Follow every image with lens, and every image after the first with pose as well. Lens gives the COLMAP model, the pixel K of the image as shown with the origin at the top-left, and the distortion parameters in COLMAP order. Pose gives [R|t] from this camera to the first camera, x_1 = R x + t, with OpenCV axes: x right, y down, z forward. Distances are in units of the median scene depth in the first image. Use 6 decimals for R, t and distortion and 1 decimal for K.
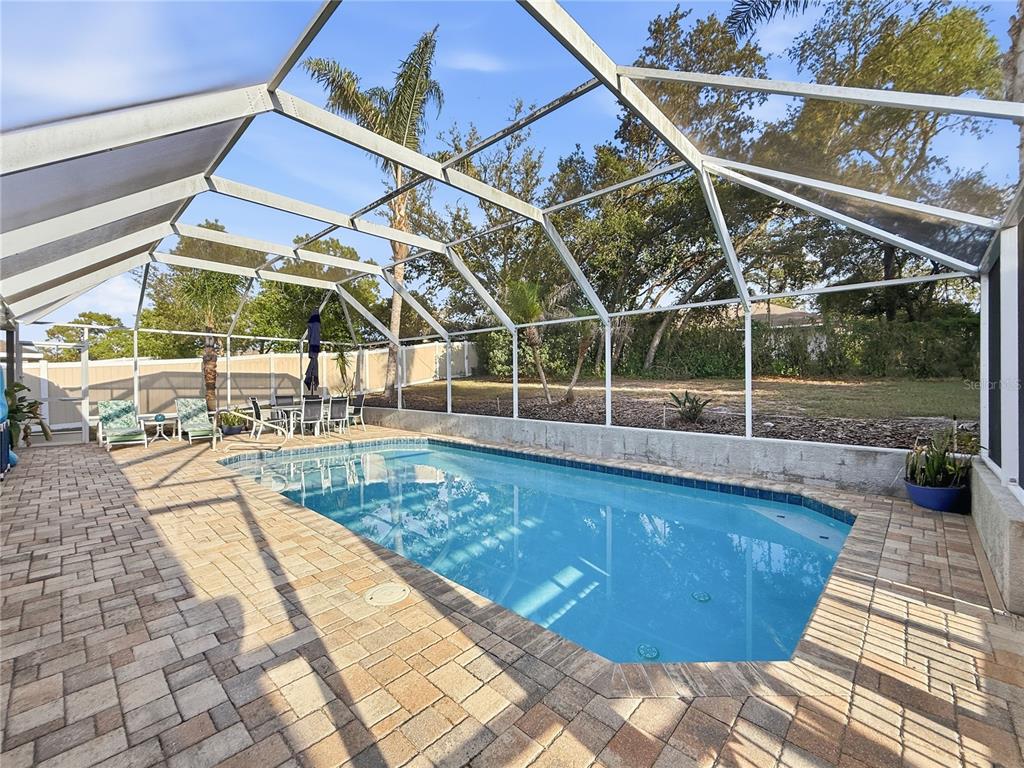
lens RADIAL K [[431.2, 0, 512.0], [0, 431.2, 384.0], [0, 0, 1]] dist [0.000005, -0.000208]
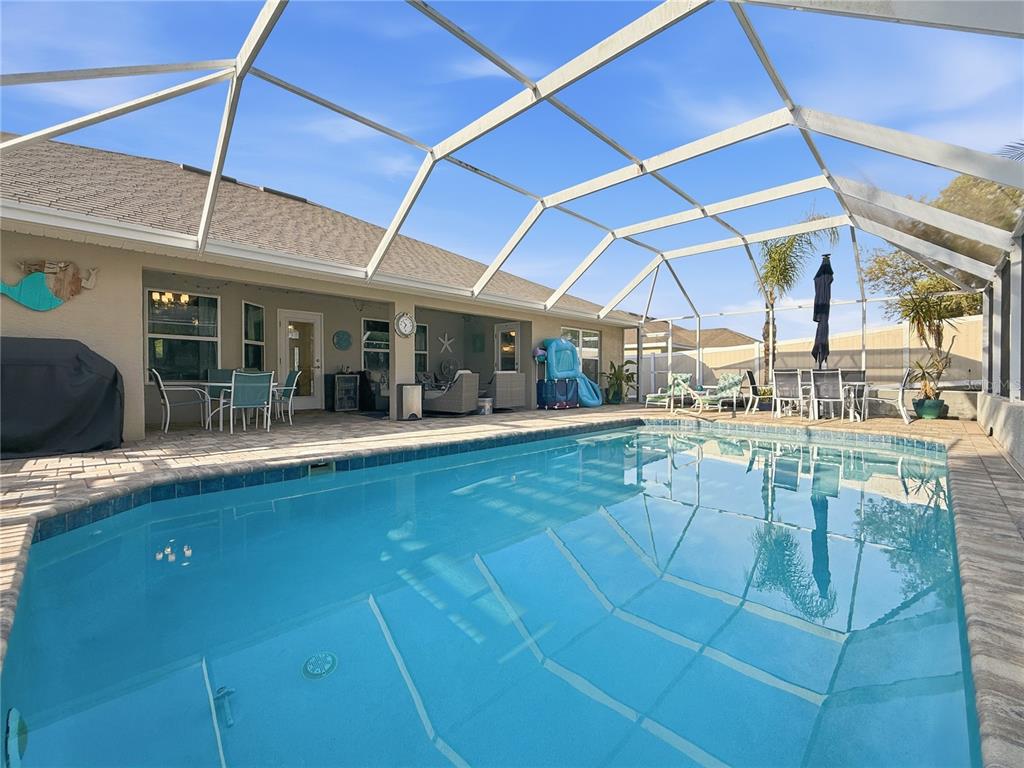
lens RADIAL K [[431.7, 0, 488.8], [0, 431.7, 378.6], [0, 0, 1]] dist [0.000091, -0.000004]
pose [[-0.052934, 0.007510, -0.998570, 0.531351], [-0.008886, 0.999929, 0.007991, 0.066383], [0.998559, 0.009296, -0.052863, 0.688578]]
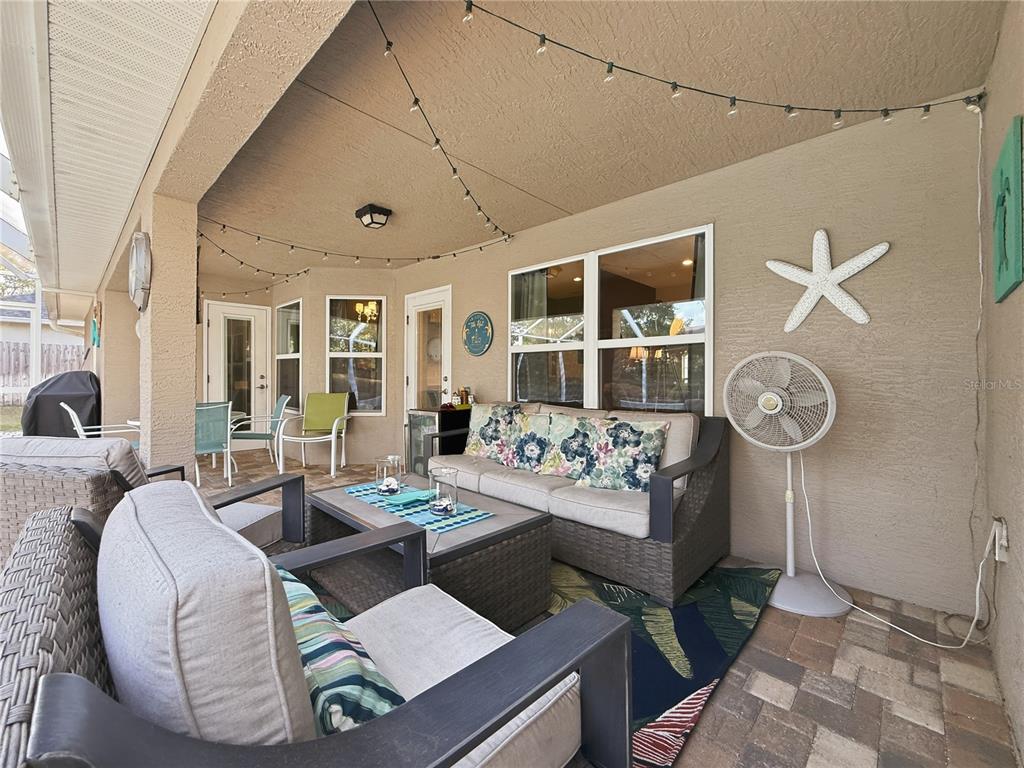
lens RADIAL K [[428.9, 0, 508.1], [0, 428.9, 379.7], [0, 0, 1]] dist [0.000444, 0.000043]
pose [[-0.999709, -0.011240, 0.021364, -0.973962], [-0.011098, 0.999915, 0.006790, 0.018492], [-0.021438, 0.006551, -0.999749, 0.773152]]
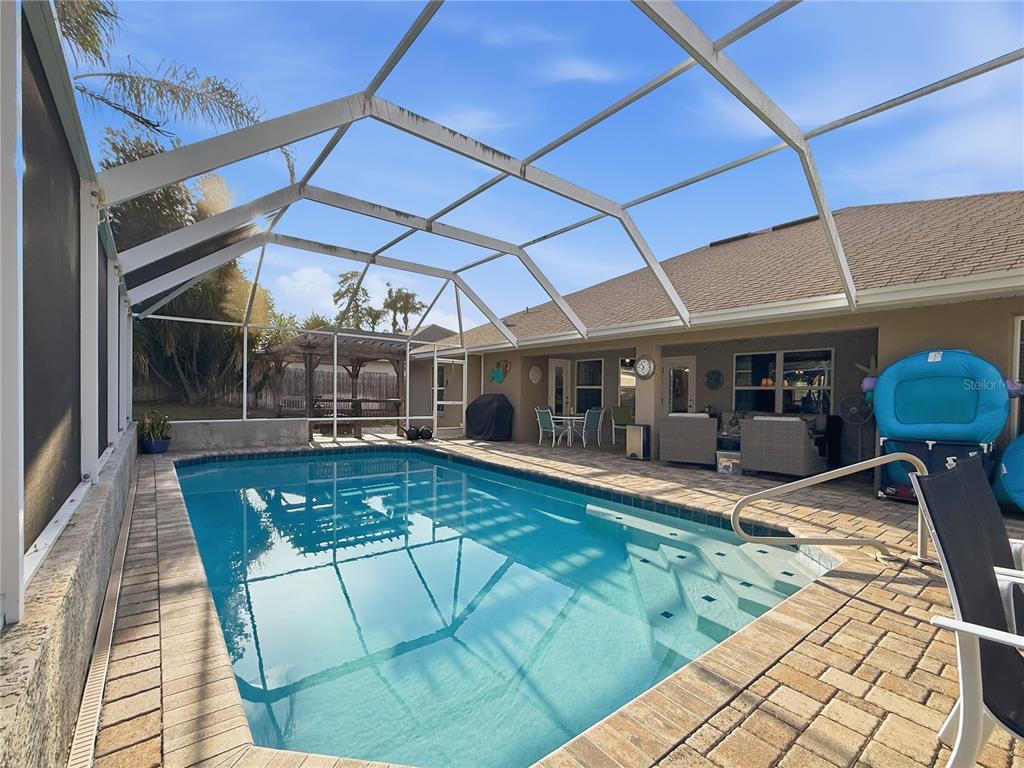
lens RADIAL K [[447.9, 0, 517.4], [0, 447.9, 403.2], [0, 0, 1]] dist [0.000781, 0.000082]
pose [[-0.988289, -0.024306, 0.150647, -0.489665], [-0.021793, 0.999595, 0.018311, 0.017533], [-0.151031, 0.014813, -0.988418, 1.703384]]
